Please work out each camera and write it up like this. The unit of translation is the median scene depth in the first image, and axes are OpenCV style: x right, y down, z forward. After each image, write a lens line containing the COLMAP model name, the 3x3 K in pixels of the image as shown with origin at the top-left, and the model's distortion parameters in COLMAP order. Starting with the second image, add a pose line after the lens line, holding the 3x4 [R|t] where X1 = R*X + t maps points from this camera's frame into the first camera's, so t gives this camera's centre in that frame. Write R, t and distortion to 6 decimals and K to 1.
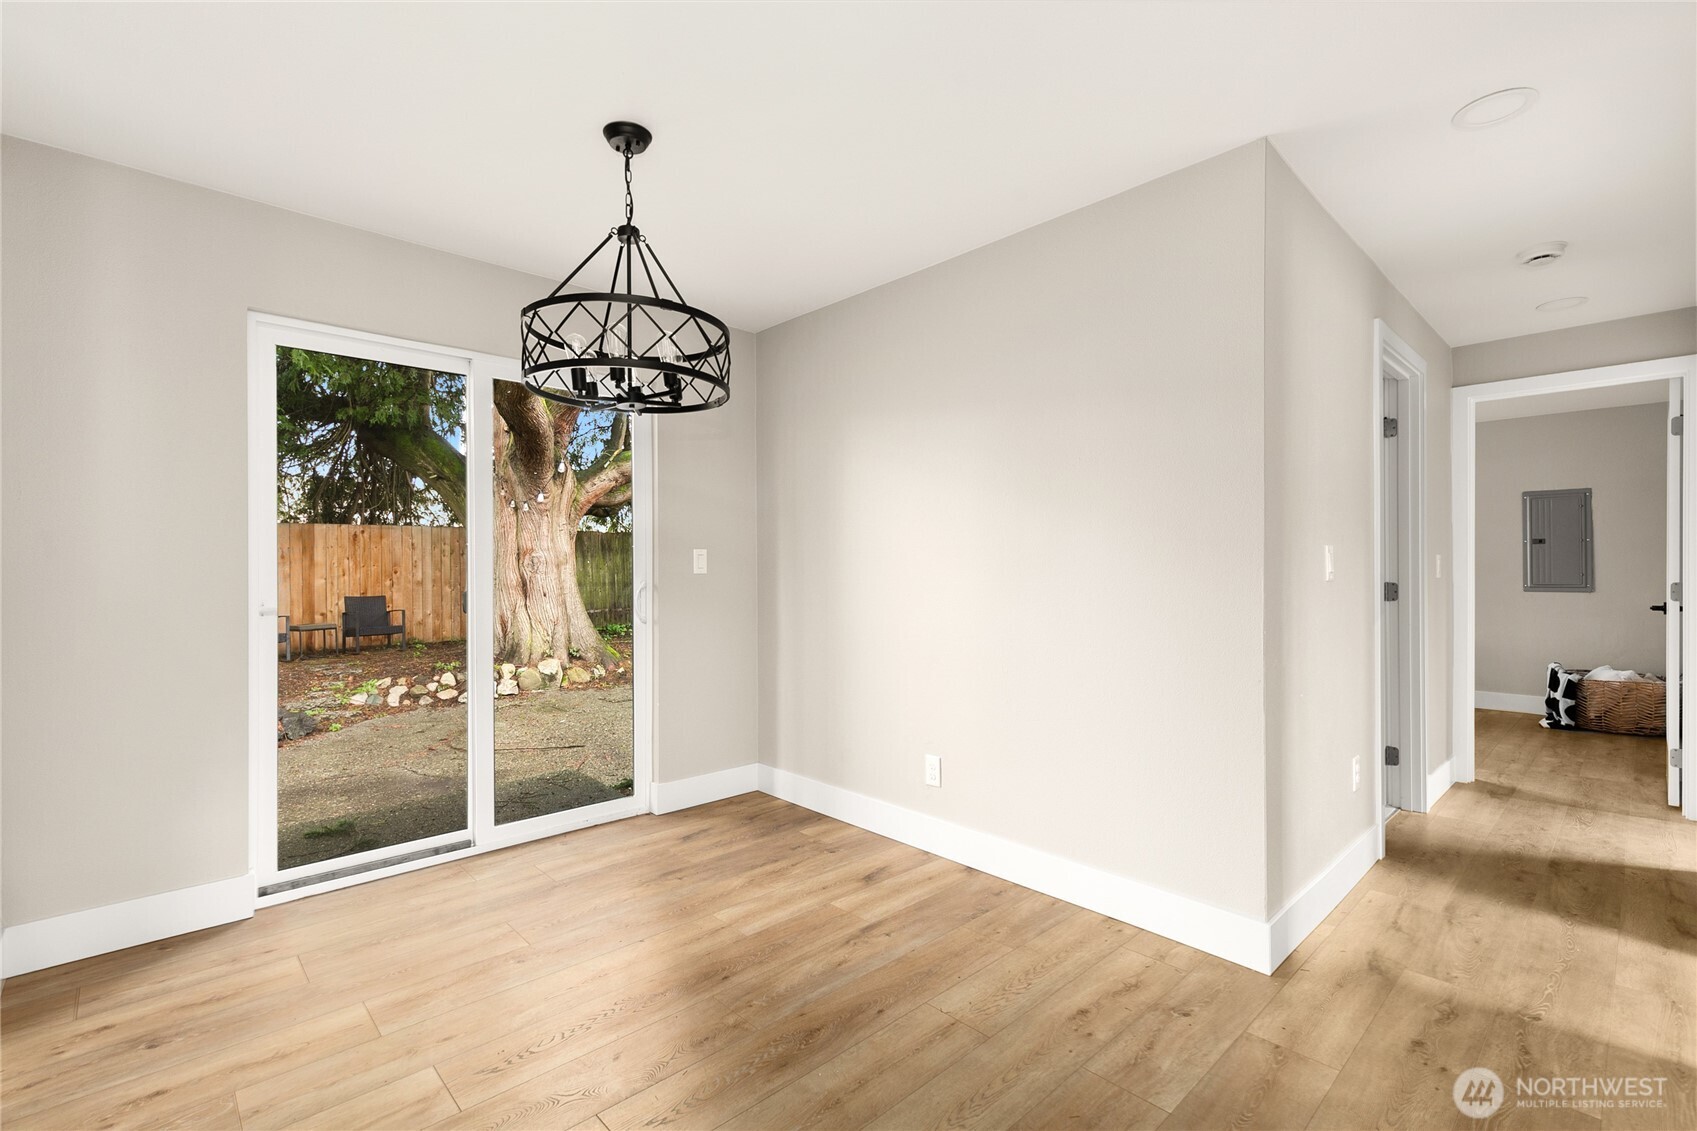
lens RADIAL K [[761.2, 0, 842.1], [0, 761.2, 568.2], [0, 0, 1]] dist [0.009034, -0.000327]
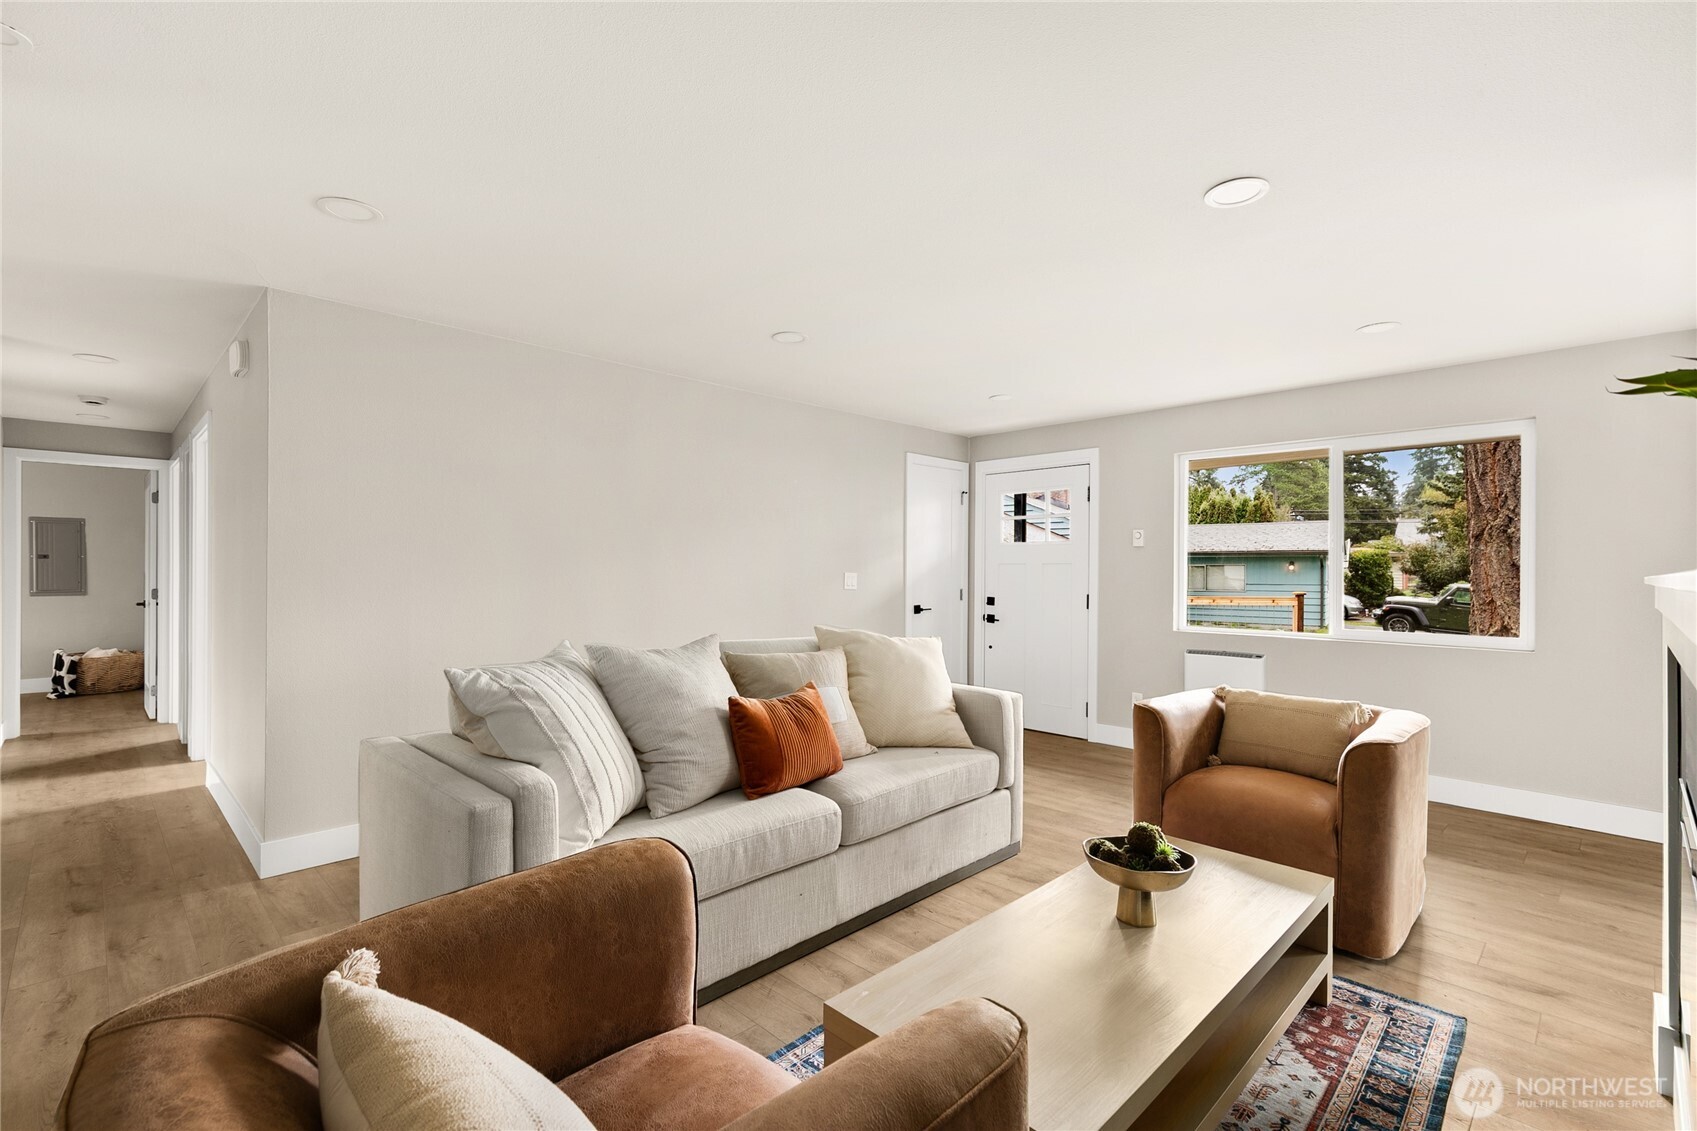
lens RADIAL K [[761.2, 0, 848.2], [0, 761.2, 575.5], [0, 0, 1]] dist [0.009034, -0.000327]
pose [[-0.025301, -0.005359, 0.999666, -0.441826], [-0.004842, 0.999975, 0.005238, -0.018194], [-0.999668, -0.004707, -0.025326, -0.335611]]
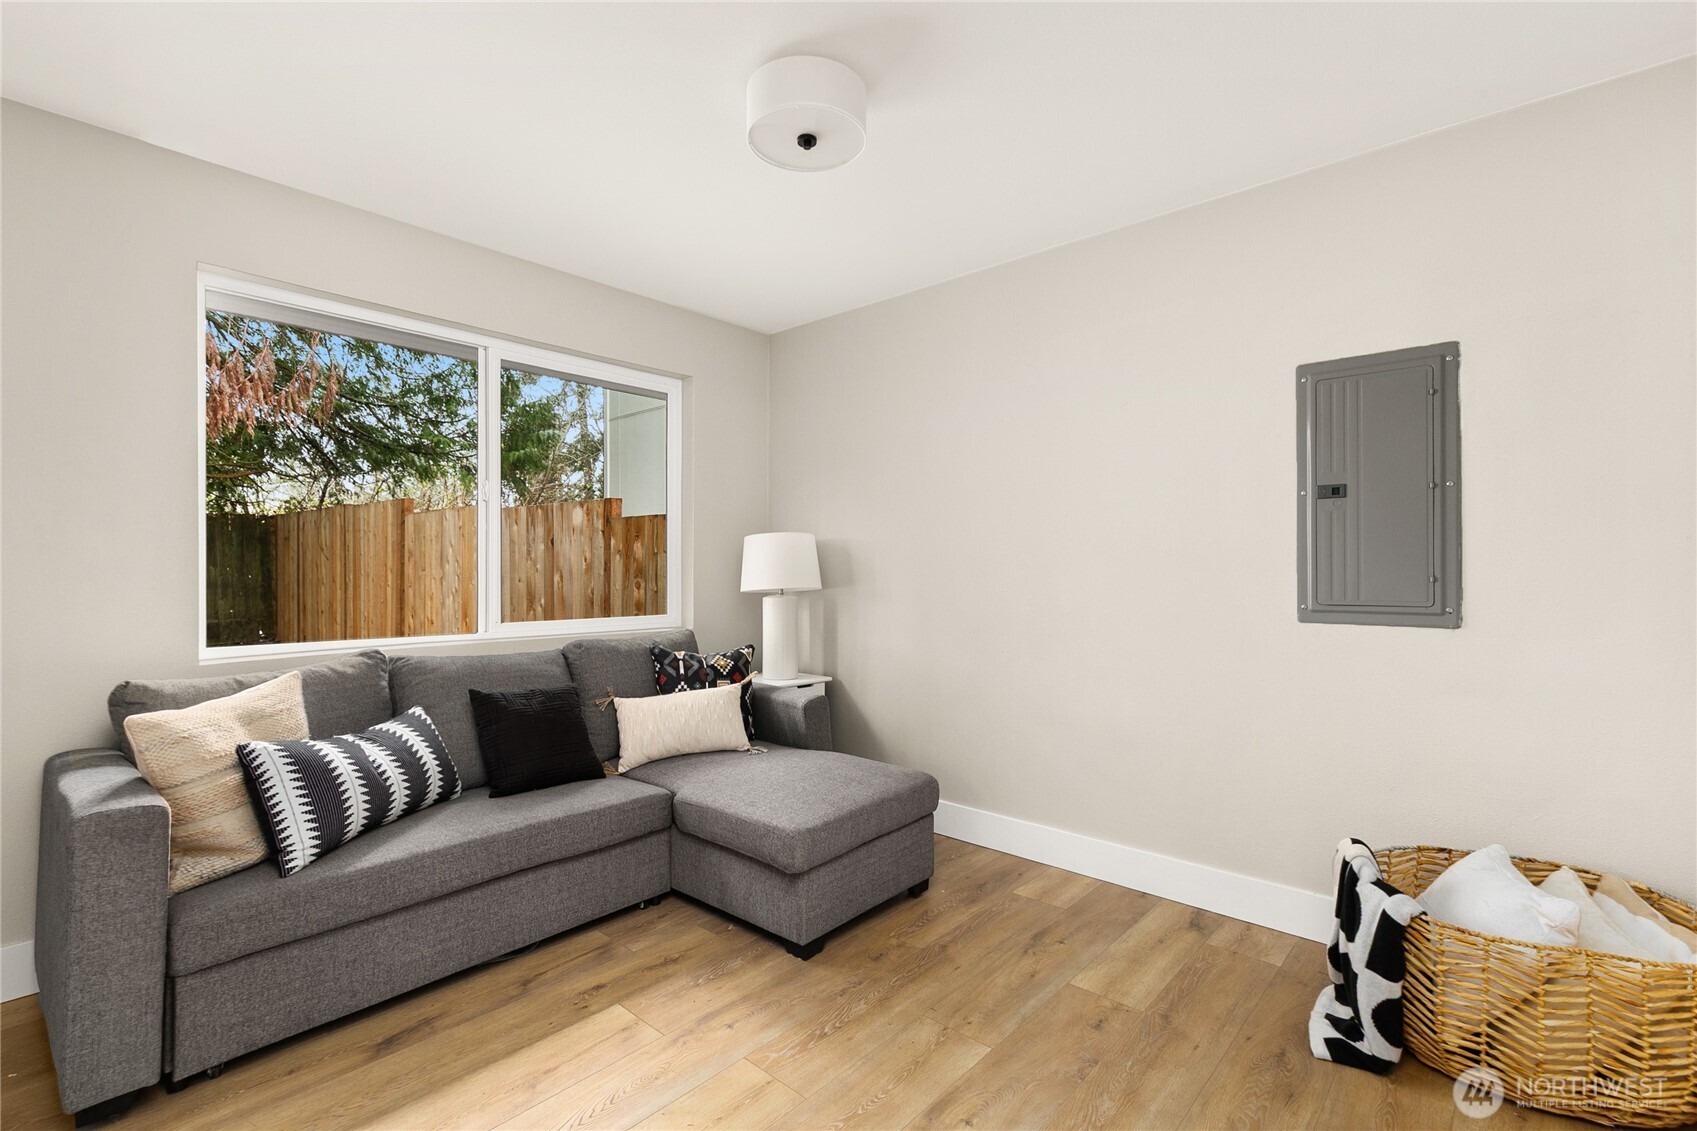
lens RADIAL K [[761.2, 0, 852.2], [0, 761.2, 568.0], [0, 0, 1]] dist [0.009034, -0.000327]
pose [[0.994772, 0.004470, 0.102027, 0.693939], [-0.005332, 0.999952, 0.008180, 0.001364], [-0.101986, -0.008681, 0.994748, 0.707667]]
